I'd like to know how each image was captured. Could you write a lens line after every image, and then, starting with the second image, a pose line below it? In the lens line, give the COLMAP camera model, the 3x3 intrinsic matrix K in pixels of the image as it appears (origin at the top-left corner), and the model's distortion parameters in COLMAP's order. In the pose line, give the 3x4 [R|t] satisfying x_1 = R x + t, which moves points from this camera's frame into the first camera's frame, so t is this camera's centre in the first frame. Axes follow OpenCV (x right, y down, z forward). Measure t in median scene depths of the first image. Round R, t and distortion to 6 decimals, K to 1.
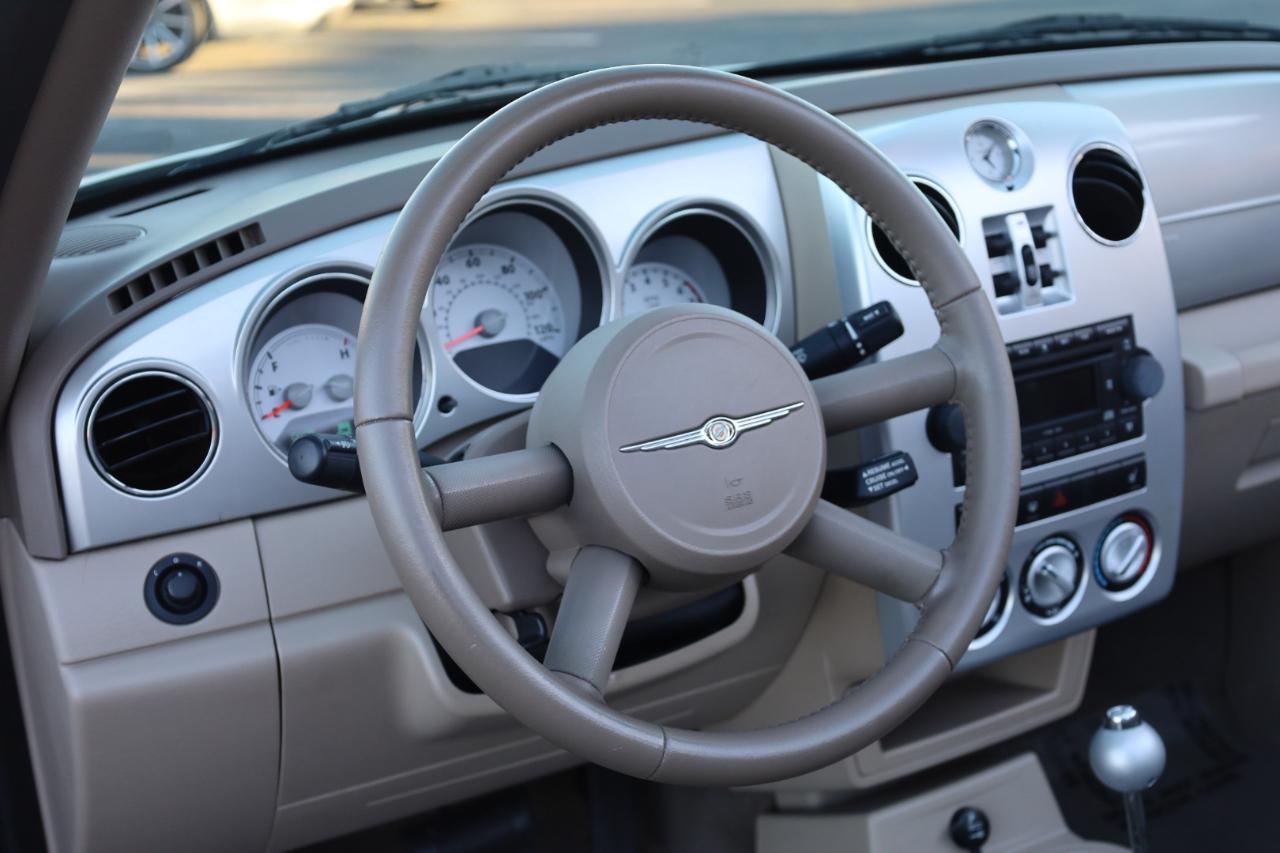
lens RADIAL K [[1754.8, 0, 635.7], [0, 1754.8, 428.8], [0, 0, 1]] dist [0.027030, 0.070786]
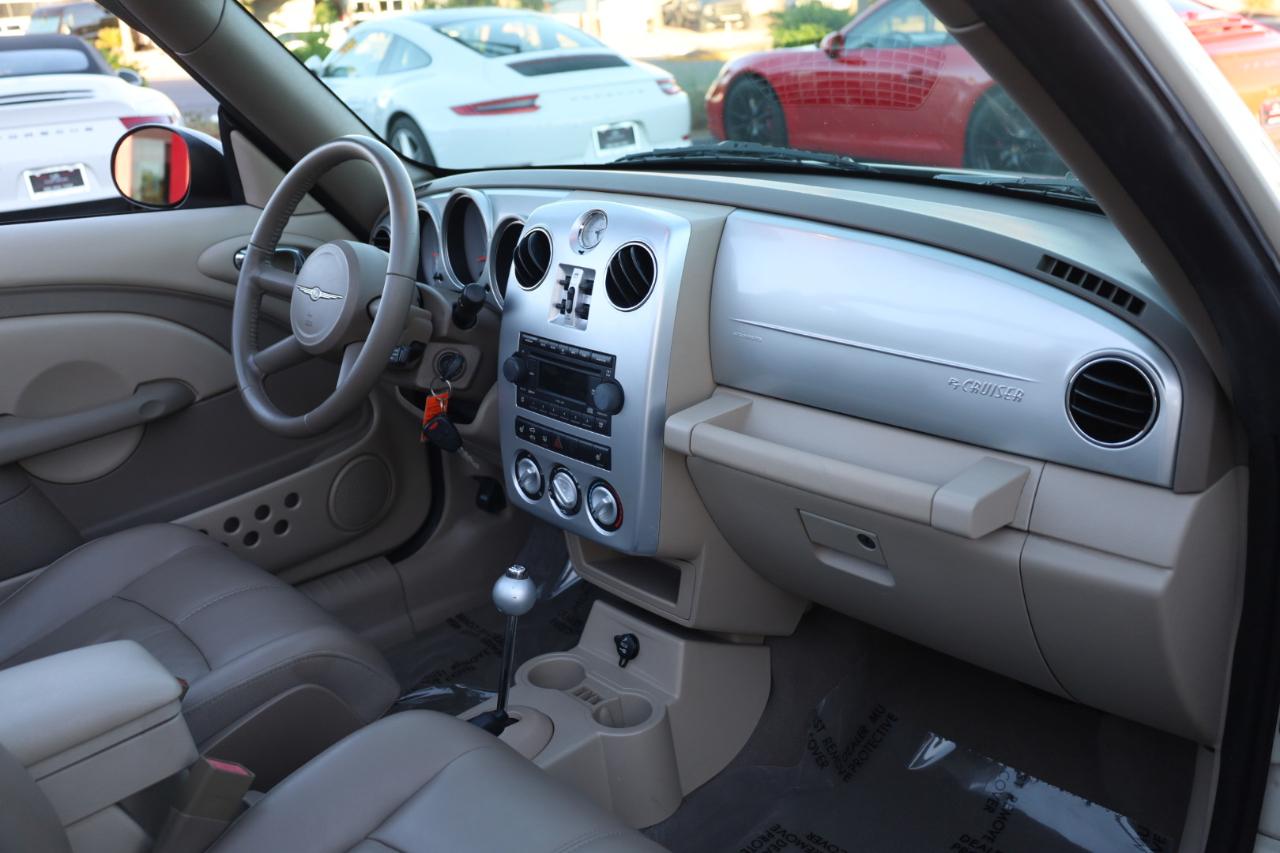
lens RADIAL K [[1139.0, 0, 640.0], [0, 1139.0, 426.5], [0, 0, 1]] dist [0.039327, 0.004397]
pose [[0.240982, 0.365631, -0.899022, 1.236988], [-0.279532, 0.913216, 0.296476, -0.318495], [0.929403, 0.179860, 0.322274, 0.739372]]
